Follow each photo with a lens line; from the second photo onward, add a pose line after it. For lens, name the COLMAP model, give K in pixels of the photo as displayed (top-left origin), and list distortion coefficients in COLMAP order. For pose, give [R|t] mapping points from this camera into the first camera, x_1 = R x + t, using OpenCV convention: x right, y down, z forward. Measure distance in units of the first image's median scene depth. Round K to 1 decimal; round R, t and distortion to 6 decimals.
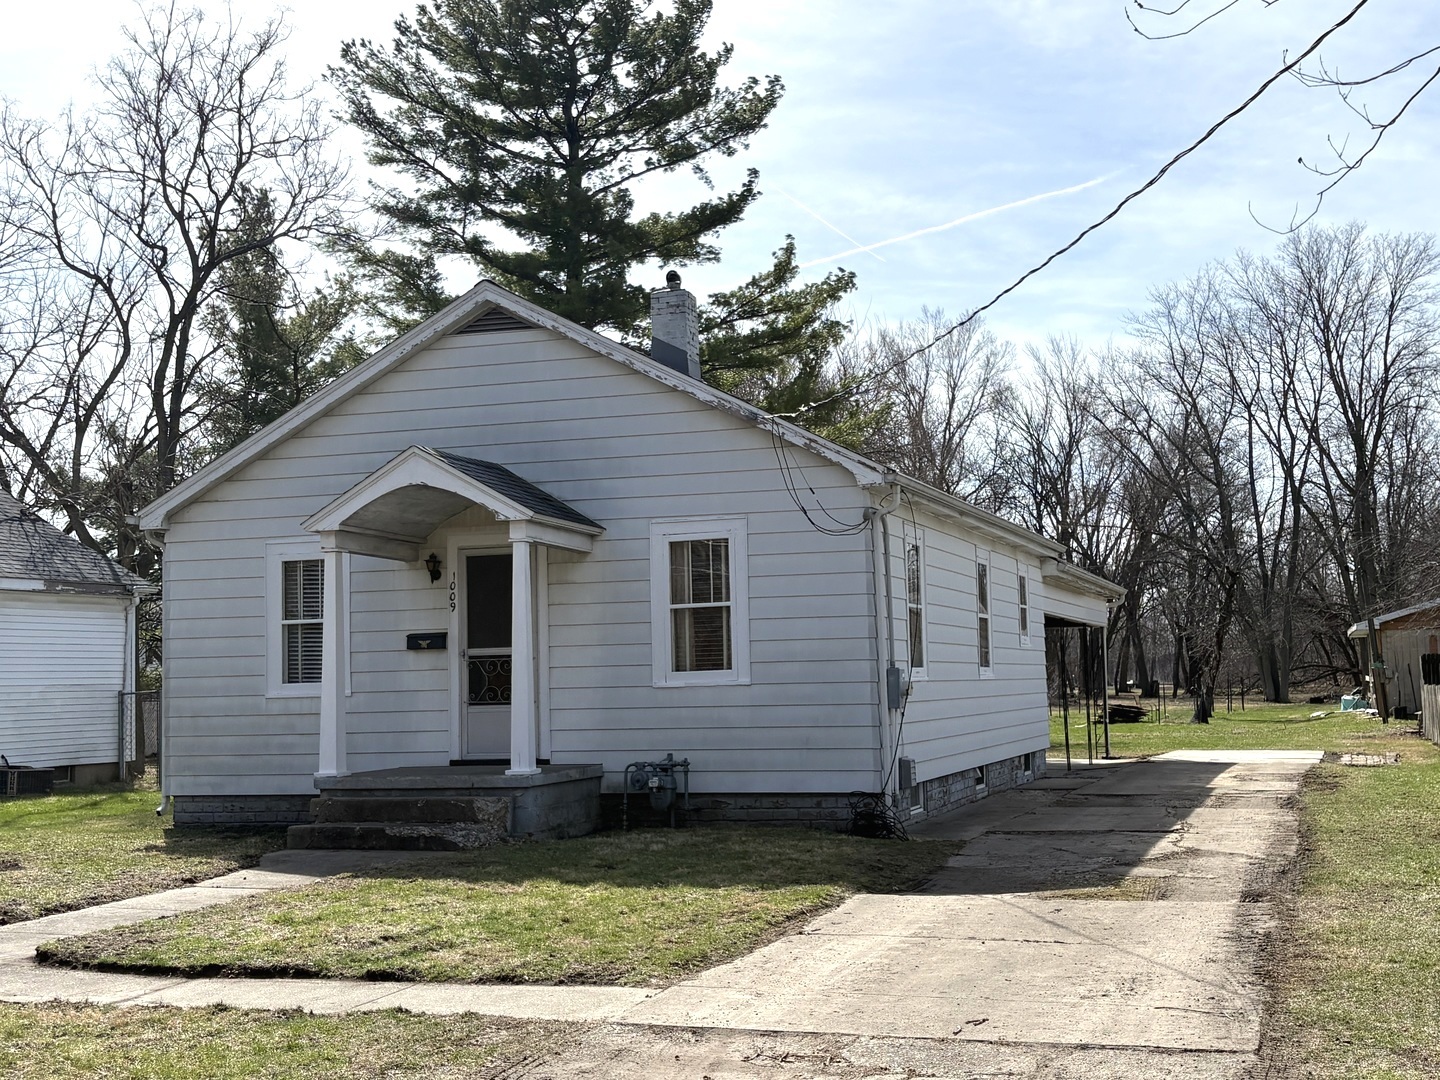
lens RADIAL K [[1789.8, 0, 720.0], [0, 1789.8, 540.0], [0, 0, 1]] dist [0.006375, -0.001568]
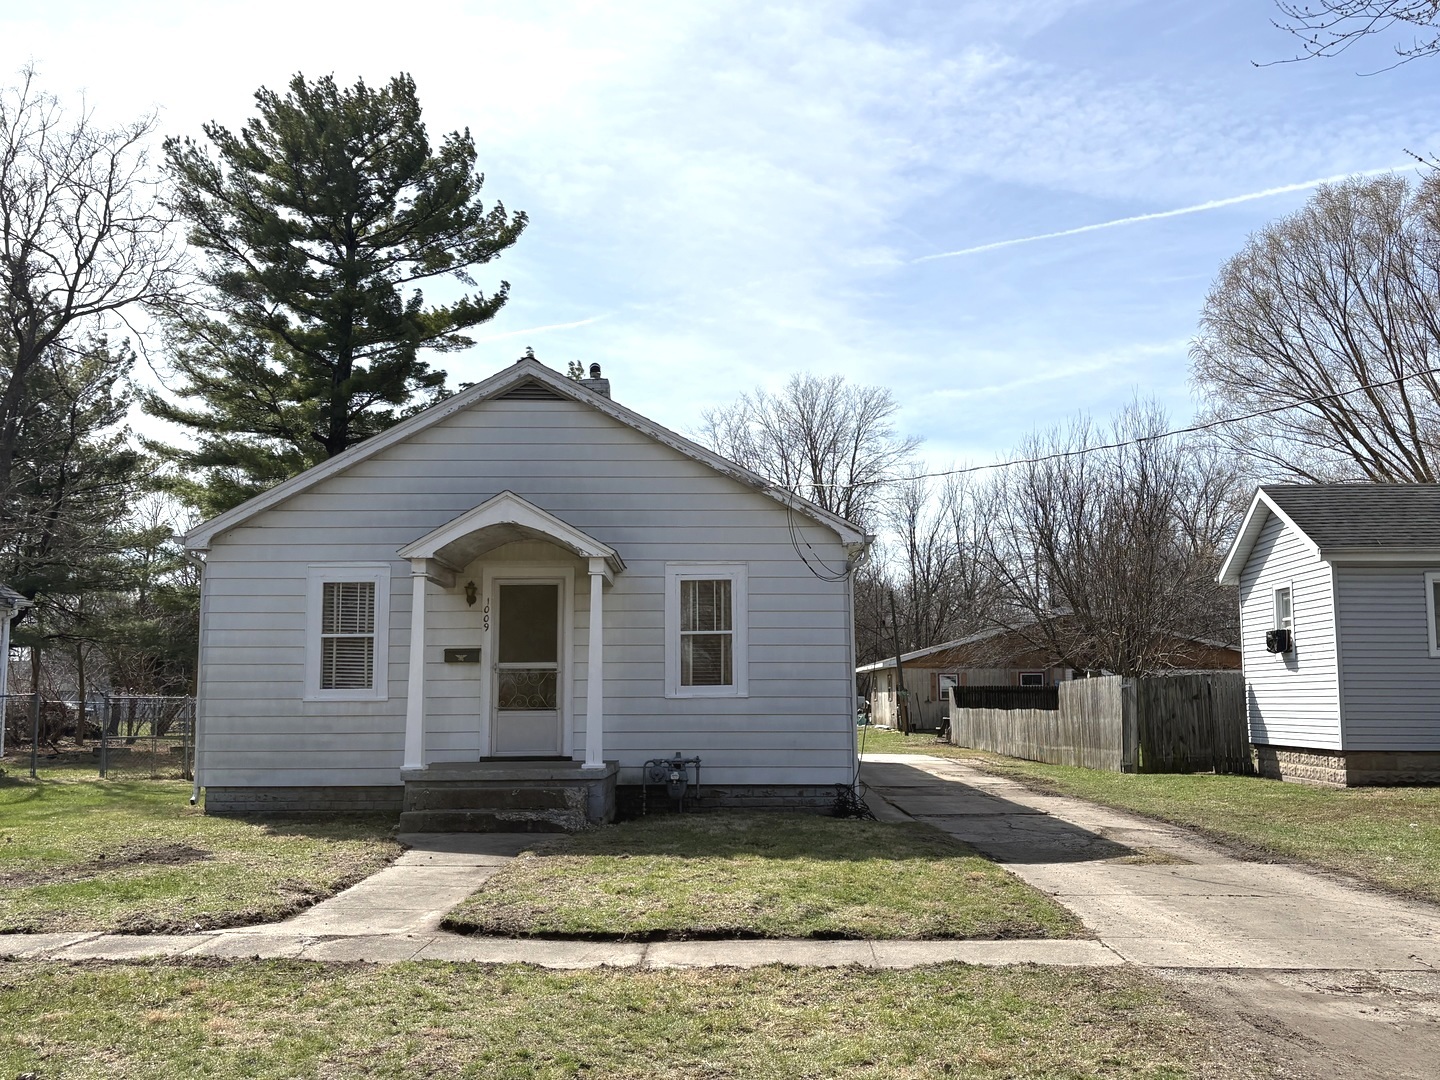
lens RADIAL K [[1396.8, 0, 720.0], [0, 1396.8, 540.0], [0, 0, 1]] dist [0.010653, -0.005946]
pose [[0.952598, 0.053362, 0.299516, -0.294355], [-0.042459, 0.998181, -0.042797, 0.013181], [-0.301255, 0.028051, 0.953131, 0.069622]]
